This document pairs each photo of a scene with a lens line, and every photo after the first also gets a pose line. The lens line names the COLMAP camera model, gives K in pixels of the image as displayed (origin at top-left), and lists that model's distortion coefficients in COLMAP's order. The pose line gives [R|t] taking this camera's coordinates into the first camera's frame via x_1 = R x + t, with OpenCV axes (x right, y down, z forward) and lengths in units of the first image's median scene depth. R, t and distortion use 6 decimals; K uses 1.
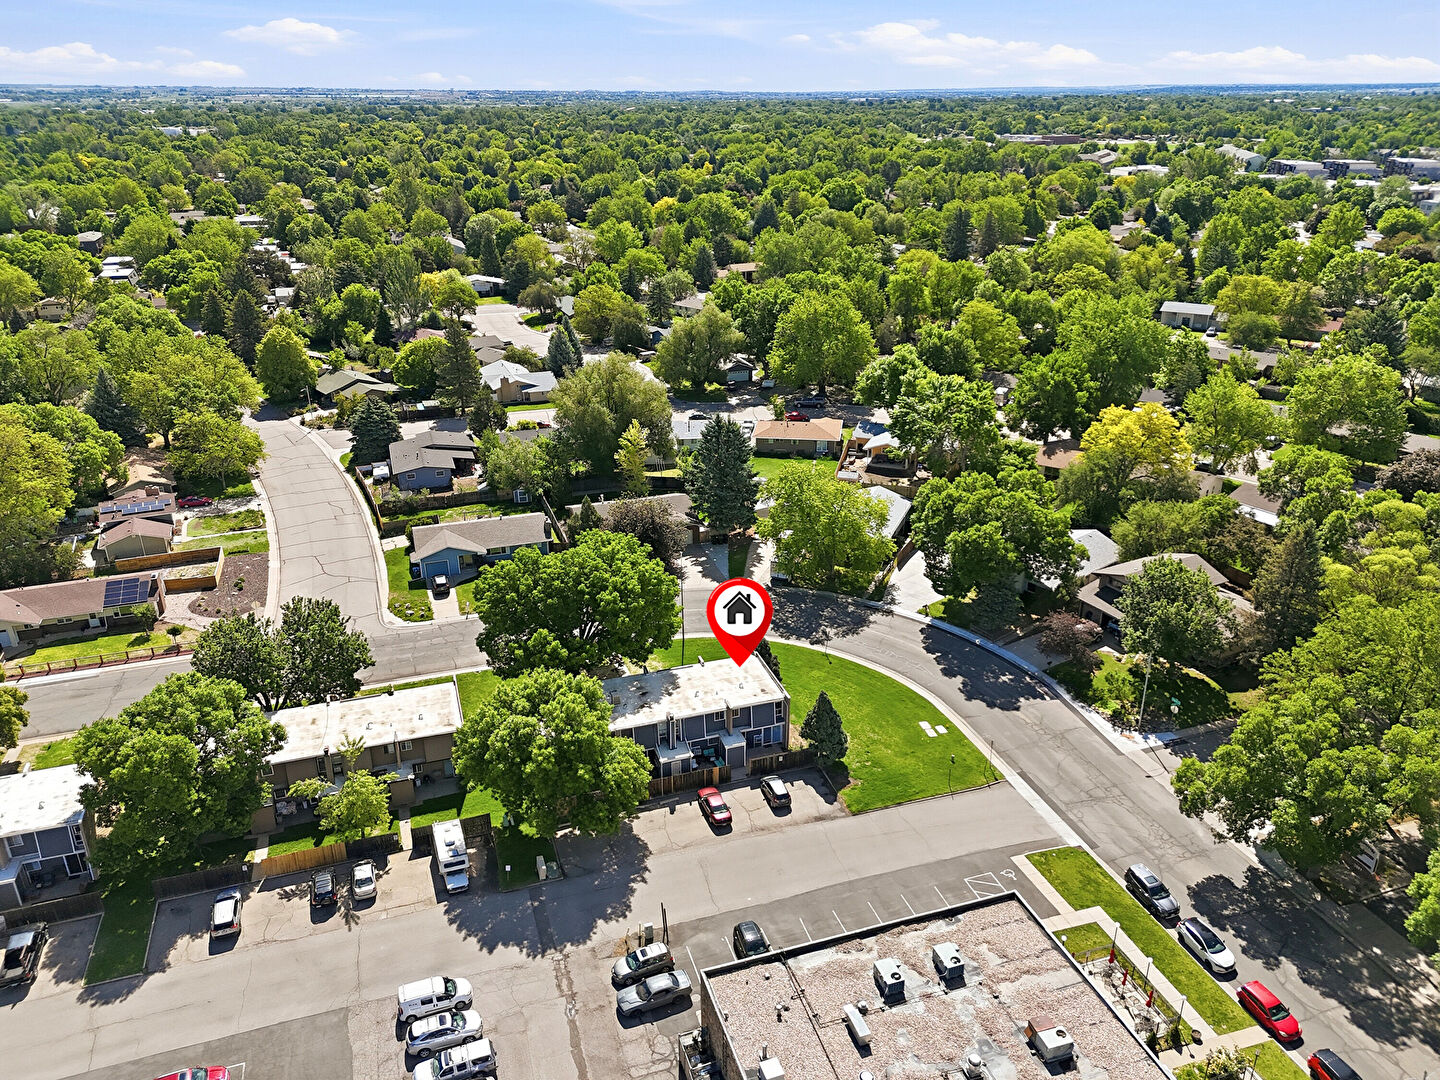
lens RADIAL K [[1052.5, 0, 736.2], [0, 1052.5, 544.0], [0, 0, 1]] dist [0.091401, -0.071582]
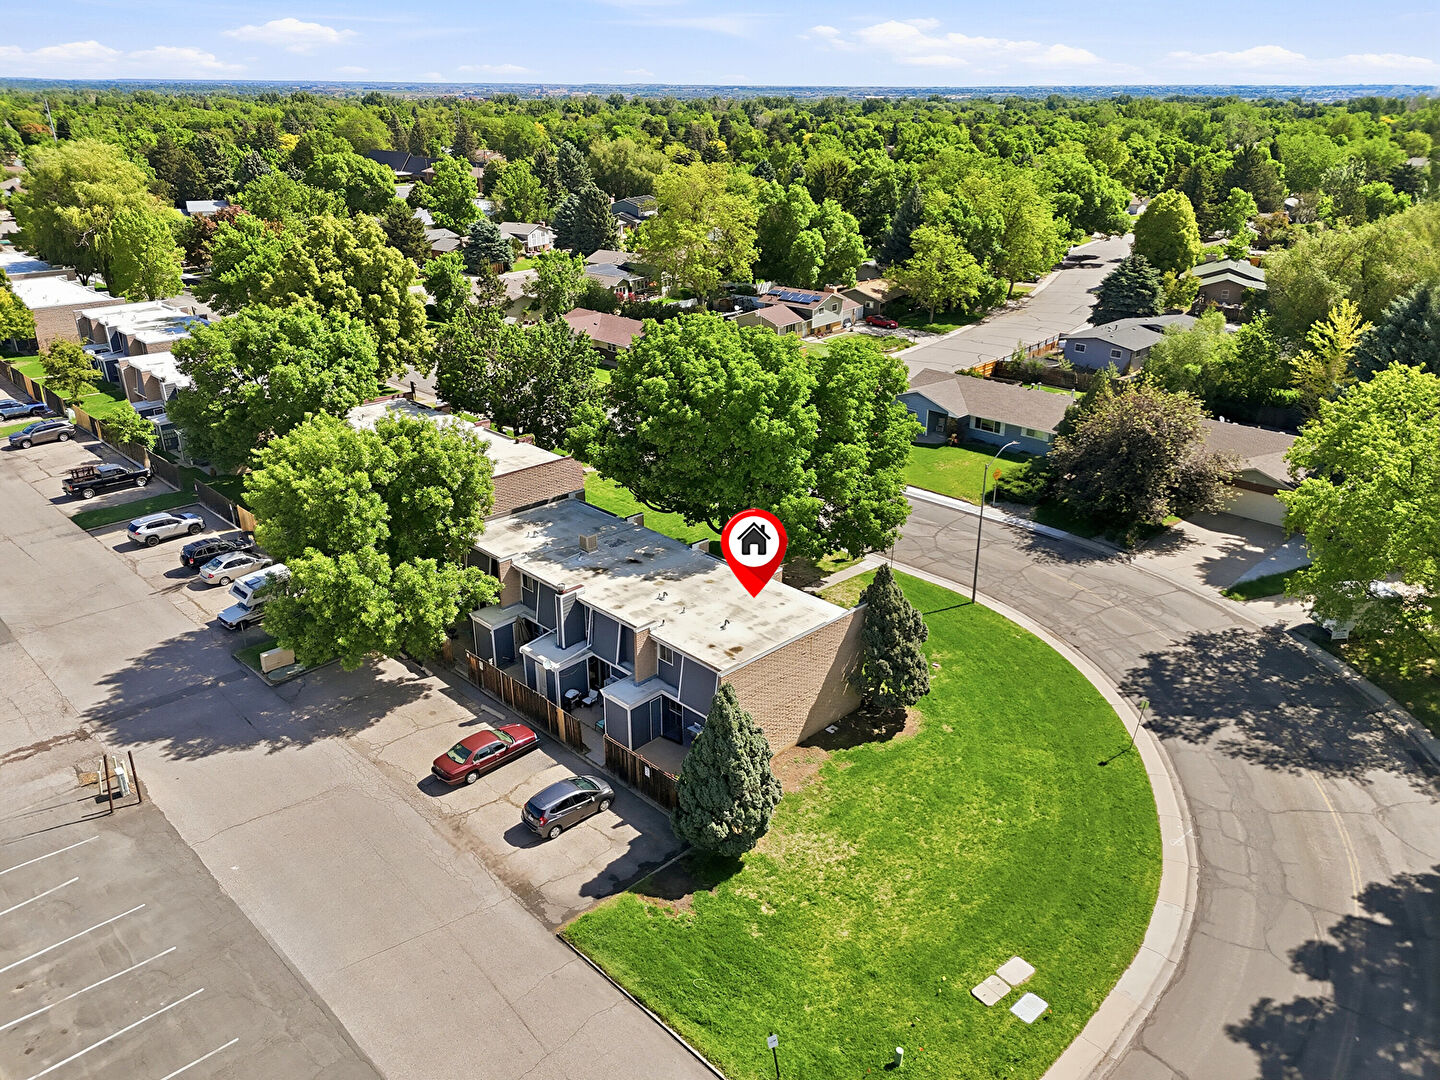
lens RADIAL K [[1047.2, 0, 726.1], [0, 1047.2, 562.9], [0, 0, 1]] dist [0.083592, -0.084473]
pose [[0.438163, 0.366971, -0.820576, 0.383681], [-0.357948, 0.908603, 0.215204, 0.001453], [0.824552, 0.199430, 0.529473, 0.701296]]
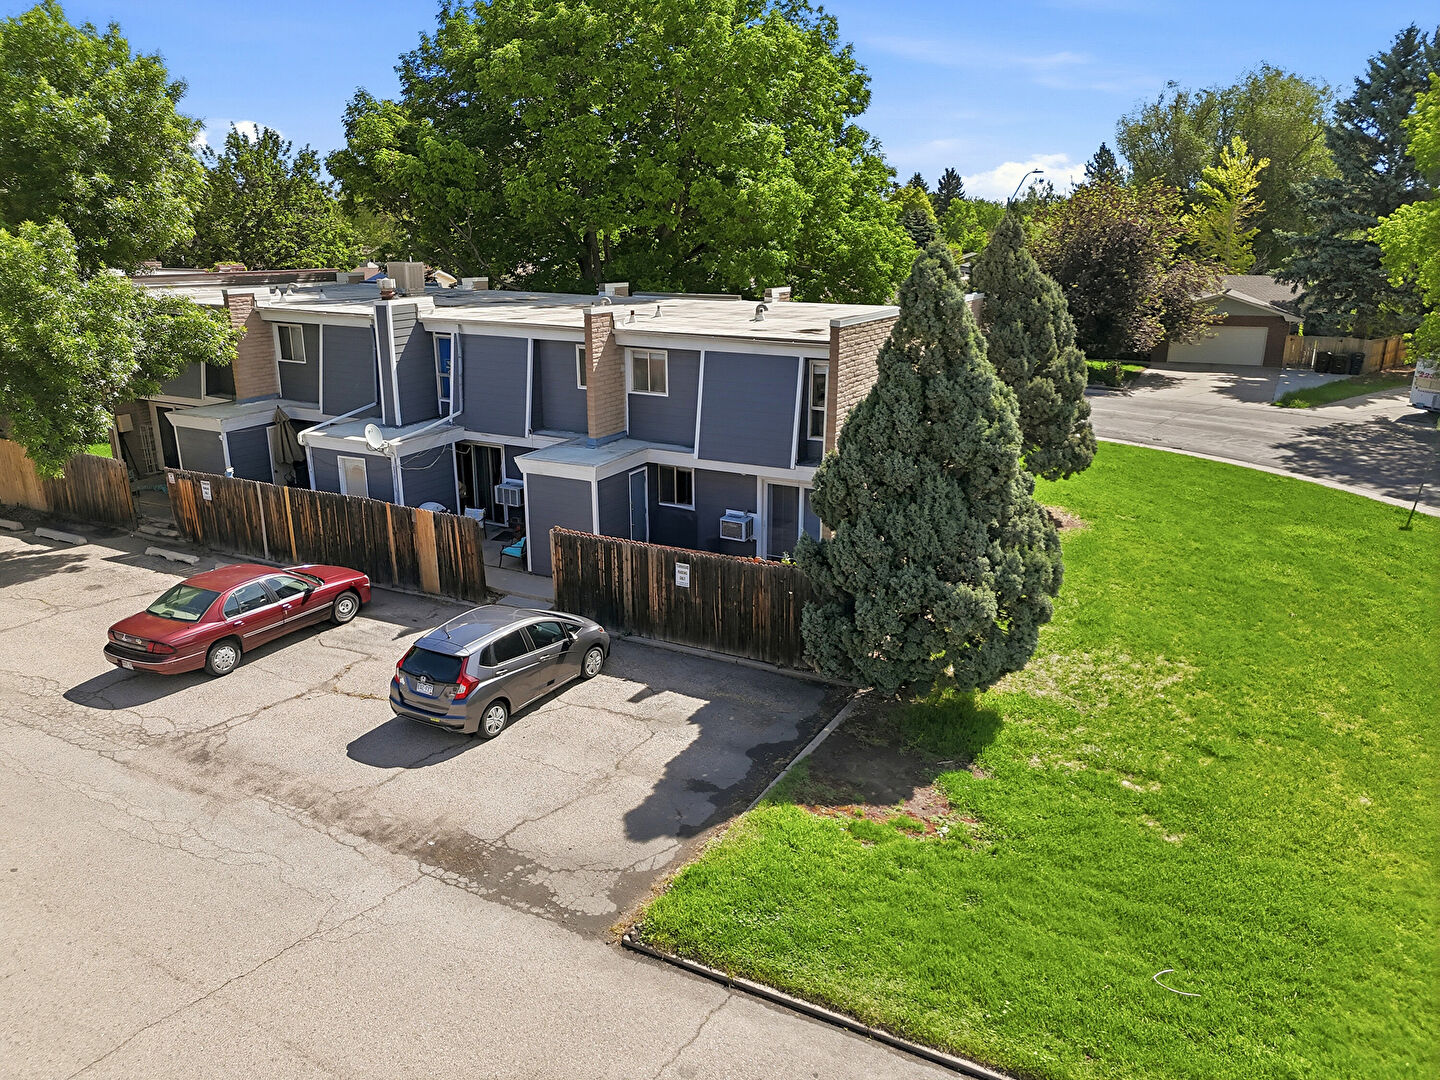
lens RADIAL K [[1047.2, 0, 726.1], [0, 1047.2, 562.9], [0, 0, 1]] dist [0.083592, -0.084473]
pose [[0.686382, 0.221264, -0.692764, 0.174010], [-0.290933, 0.956588, 0.017274, 0.180185], [0.666512, 0.189691, 0.720957, 0.795025]]
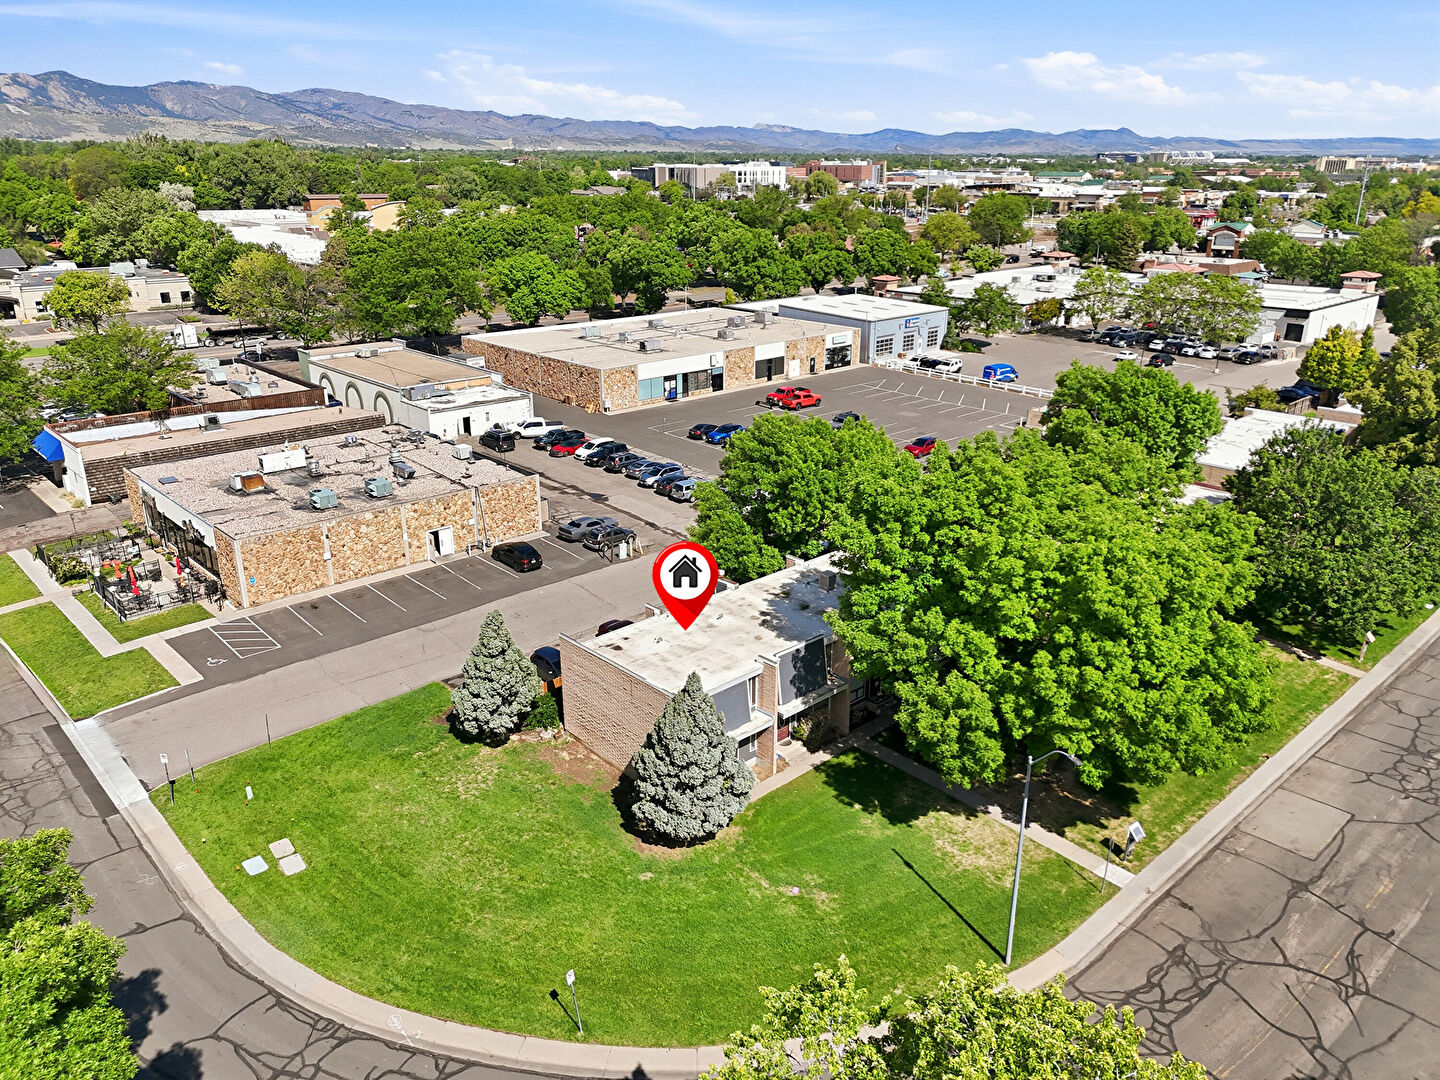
lens RADIAL K [[1047.2, 0, 726.1], [0, 1047.2, 562.9], [0, 0, 1]] dist [0.083592, -0.084473]
pose [[-0.911237, 0.145237, -0.385426, 0.166492], [-0.165939, 0.727012, 0.666272, -0.246850], [0.376976, 0.671088, -0.638380, 1.273567]]
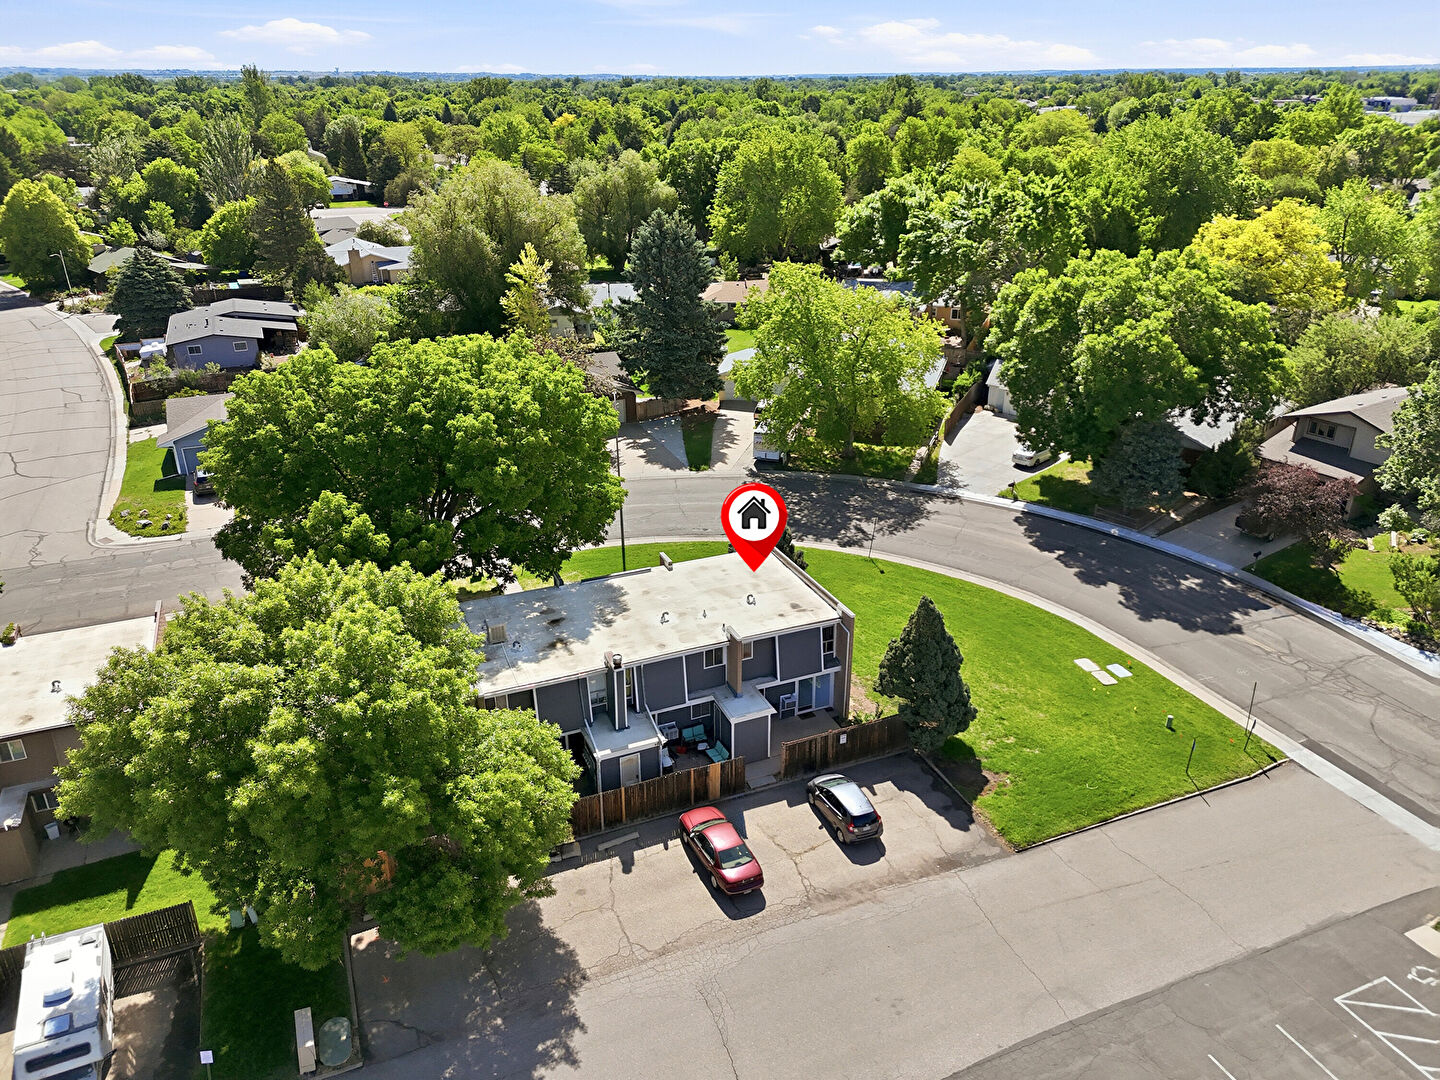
lens RADIAL K [[1047.2, 0, 726.1], [0, 1047.2, 562.9], [0, 0, 1]] dist [0.083592, -0.084473]
pose [[0.996893, -0.037841, 0.069082, -0.039026], [0.035872, 0.998920, 0.029534, 0.097685], [-0.070125, -0.026964, 0.997174, 0.483247]]
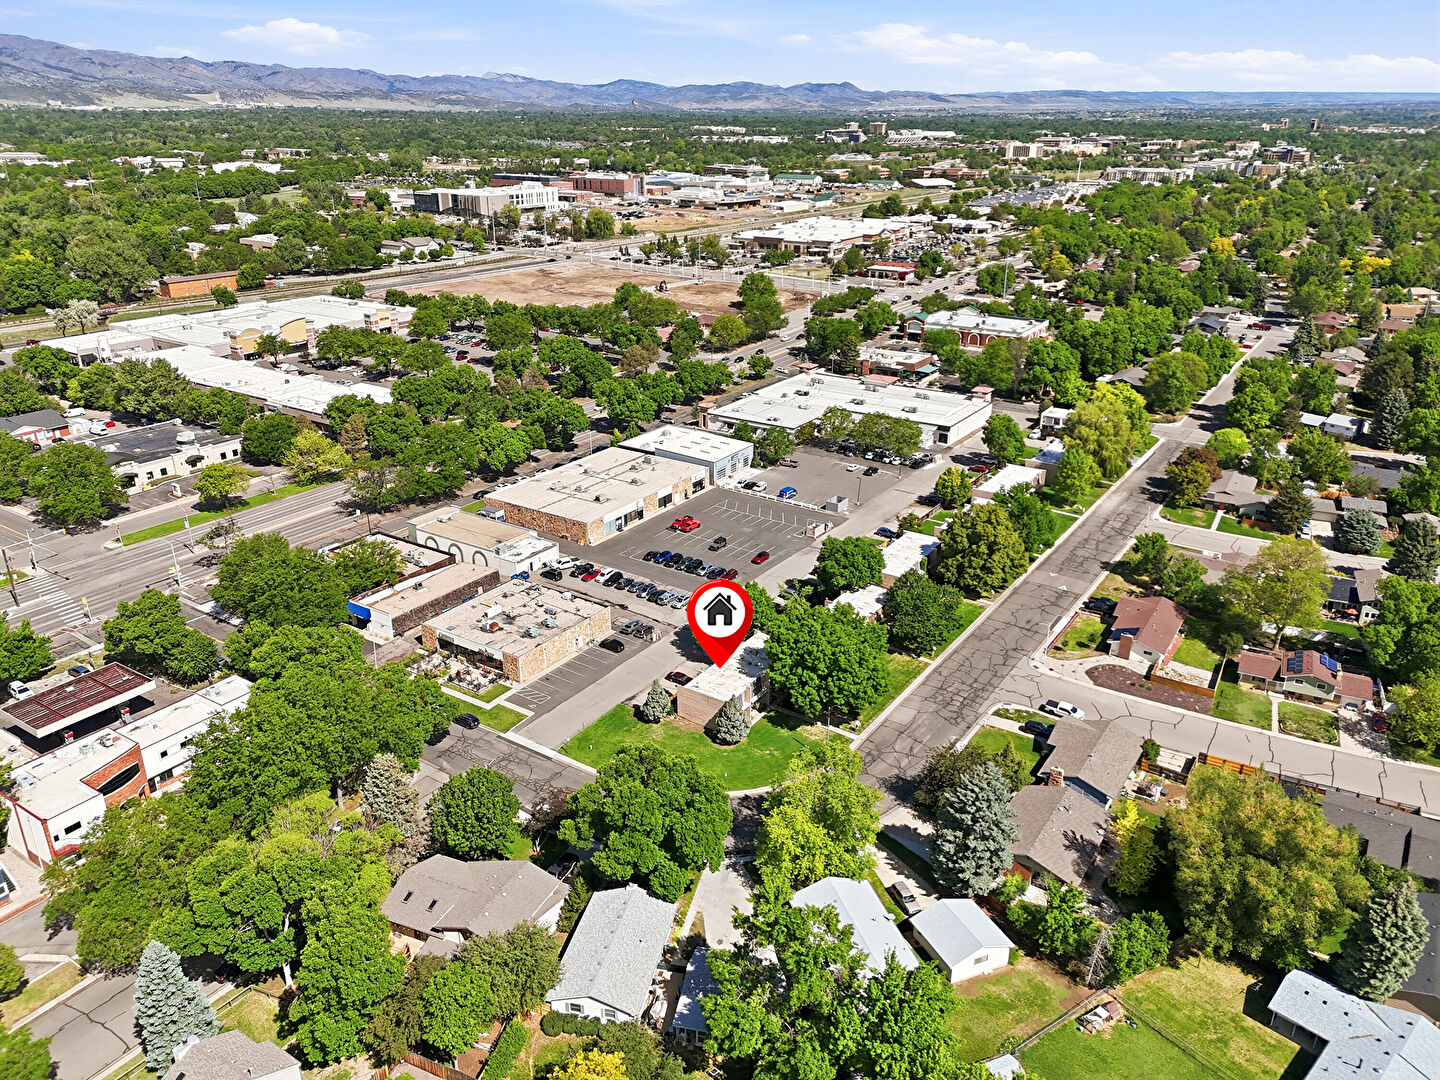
lens RADIAL K [[1052.5, 0, 736.2], [0, 1052.5, 544.0], [0, 0, 1]] dist [0.091401, -0.071582]
pose [[-0.787866, 0.229014, -0.571682, 0.818475], [-0.250369, 0.729000, 0.637083, -1.028157], [0.562657, 0.645067, -0.517016, 1.658745]]
